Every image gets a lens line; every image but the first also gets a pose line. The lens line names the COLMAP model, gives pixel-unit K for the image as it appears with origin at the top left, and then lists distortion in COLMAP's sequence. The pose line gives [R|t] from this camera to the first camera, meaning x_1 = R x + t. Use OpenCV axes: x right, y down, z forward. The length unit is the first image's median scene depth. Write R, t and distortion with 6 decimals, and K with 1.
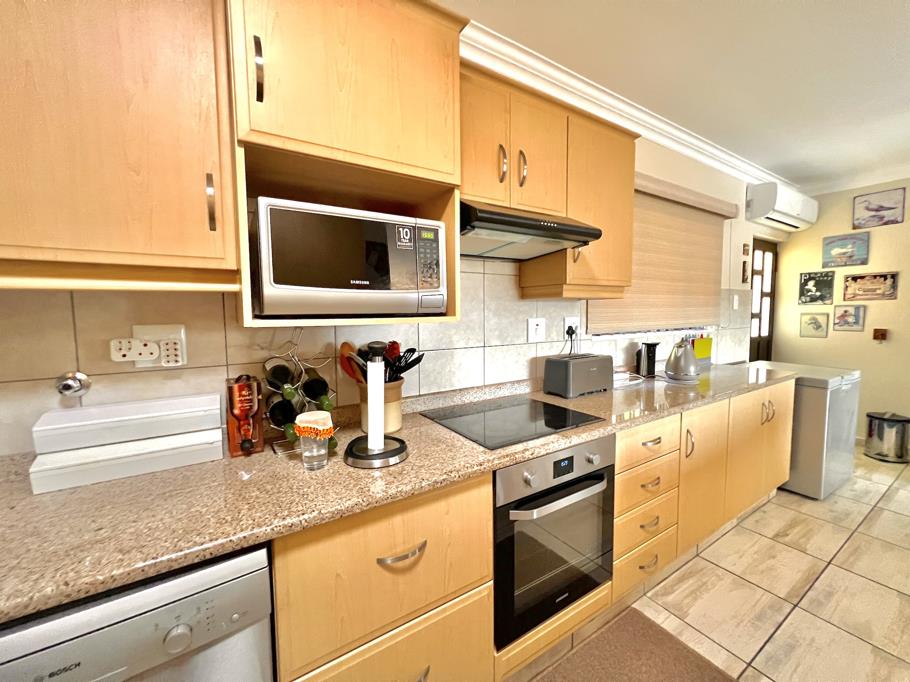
lens RADIAL K [[364.6, 0, 453.7], [0, 364.6, 337.9], [0, 0, 1]] dist [0.000096, 0.000476]
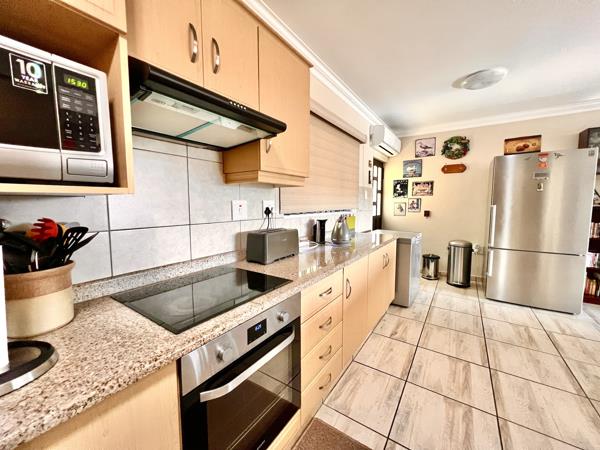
lens RADIAL K [[240.4, 0, 299.2], [0, 240.4, 223.0], [0, 0, 1]] dist [0.000096, 0.000476]
pose [[0.917254, -0.024810, 0.397530, 0.099479], [0.021299, 0.999685, 0.013247, 0.016472], [-0.397734, -0.003684, 0.917494, 0.208950]]
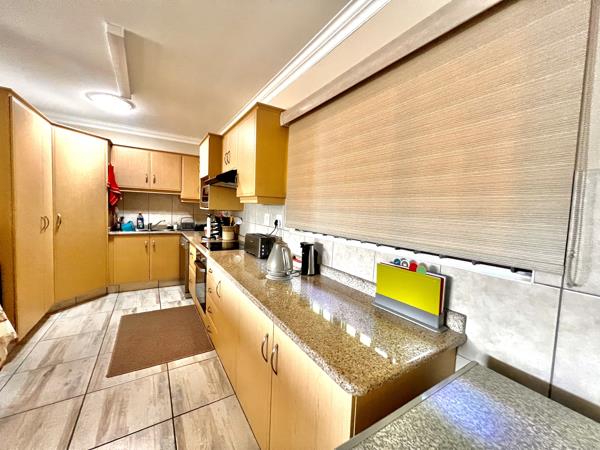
lens RADIAL K [[240.4, 0, 299.2], [0, 240.4, 223.0], [0, 0, 1]] dist [0.000096, 0.000476]
pose [[-0.006029, 0.066635, -0.997759, 1.693257], [-0.114064, 0.991219, 0.066887, -0.123934], [0.993455, 0.114212, 0.001625, 1.305087]]
